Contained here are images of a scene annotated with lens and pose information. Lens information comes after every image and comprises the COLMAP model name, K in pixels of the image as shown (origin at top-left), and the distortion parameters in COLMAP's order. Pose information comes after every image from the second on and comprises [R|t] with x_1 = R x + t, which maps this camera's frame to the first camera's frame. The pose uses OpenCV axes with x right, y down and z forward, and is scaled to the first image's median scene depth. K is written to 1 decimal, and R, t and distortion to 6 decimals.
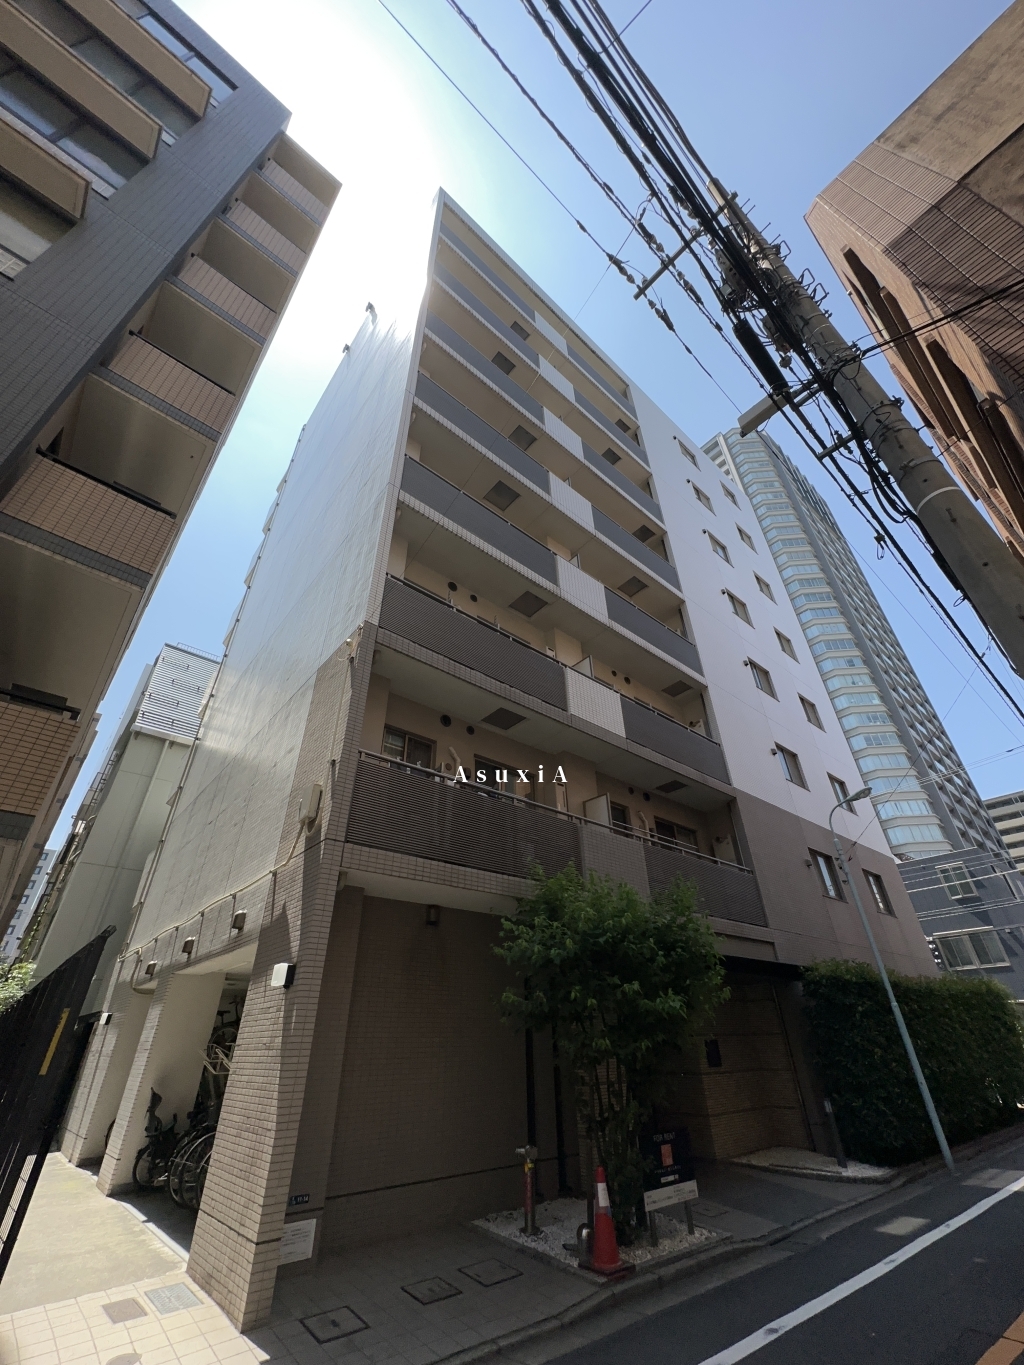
lens RADIAL K [[543.0, 0, 512.0], [0, 543.0, 682.5], [0, 0, 1]] dist [0.001179, -0.000120]
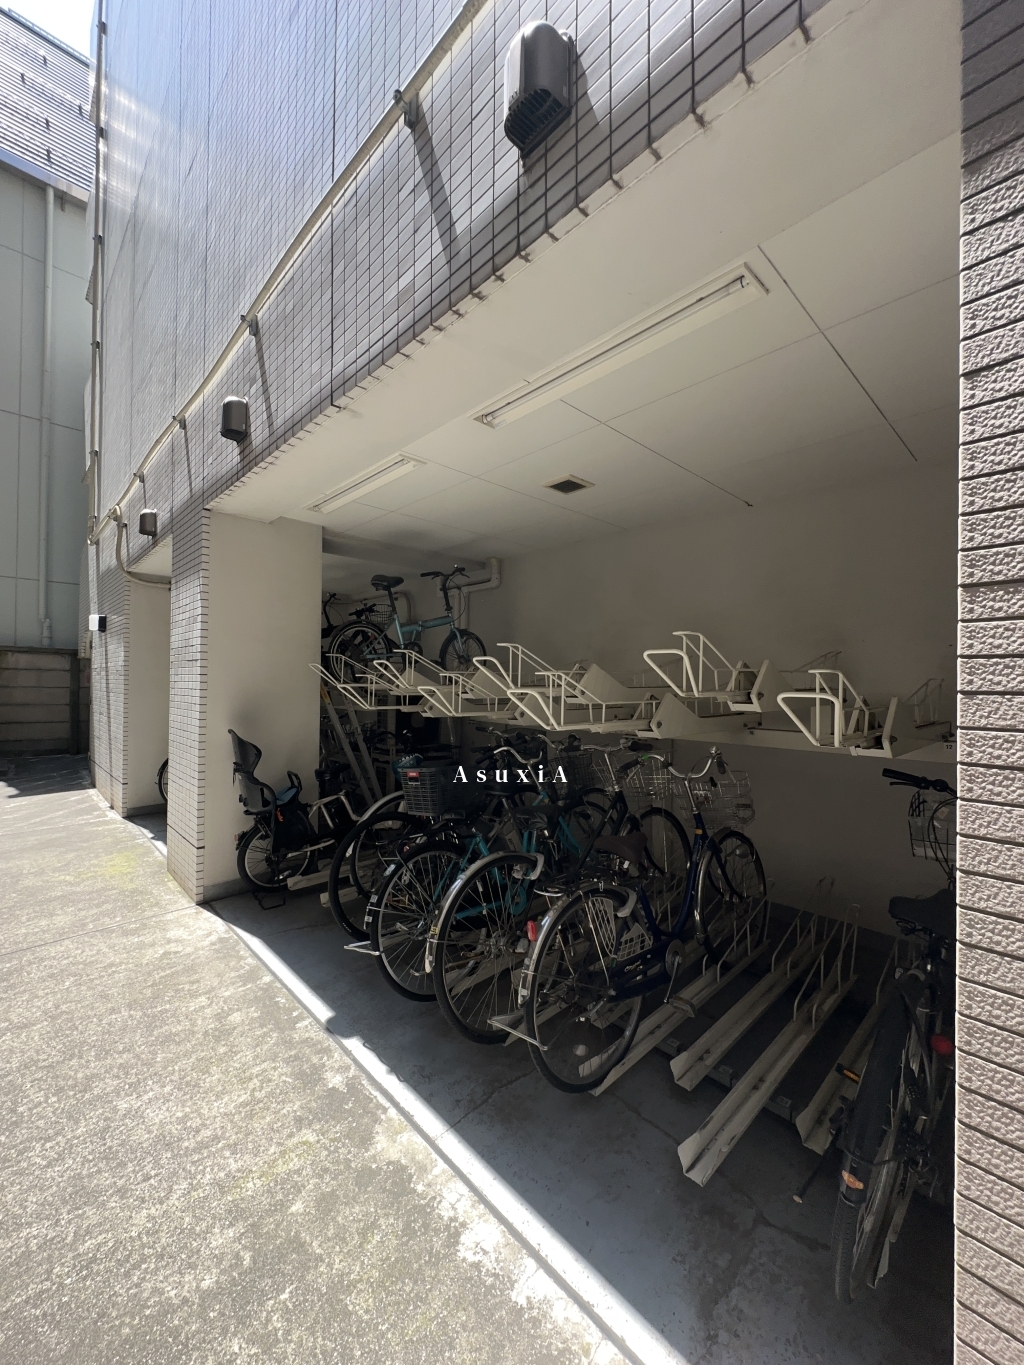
lens RADIAL K [[543.0, 0, 512.0], [0, 543.0, 682.5], [0, 0, 1]] dist [0.001179, -0.000120]
pose [[0.998054, 0.030929, 0.054153, -0.399399], [-0.055671, 0.833218, 0.550135, 0.395208], [-0.028106, -0.552079, 0.833318, 0.560673]]
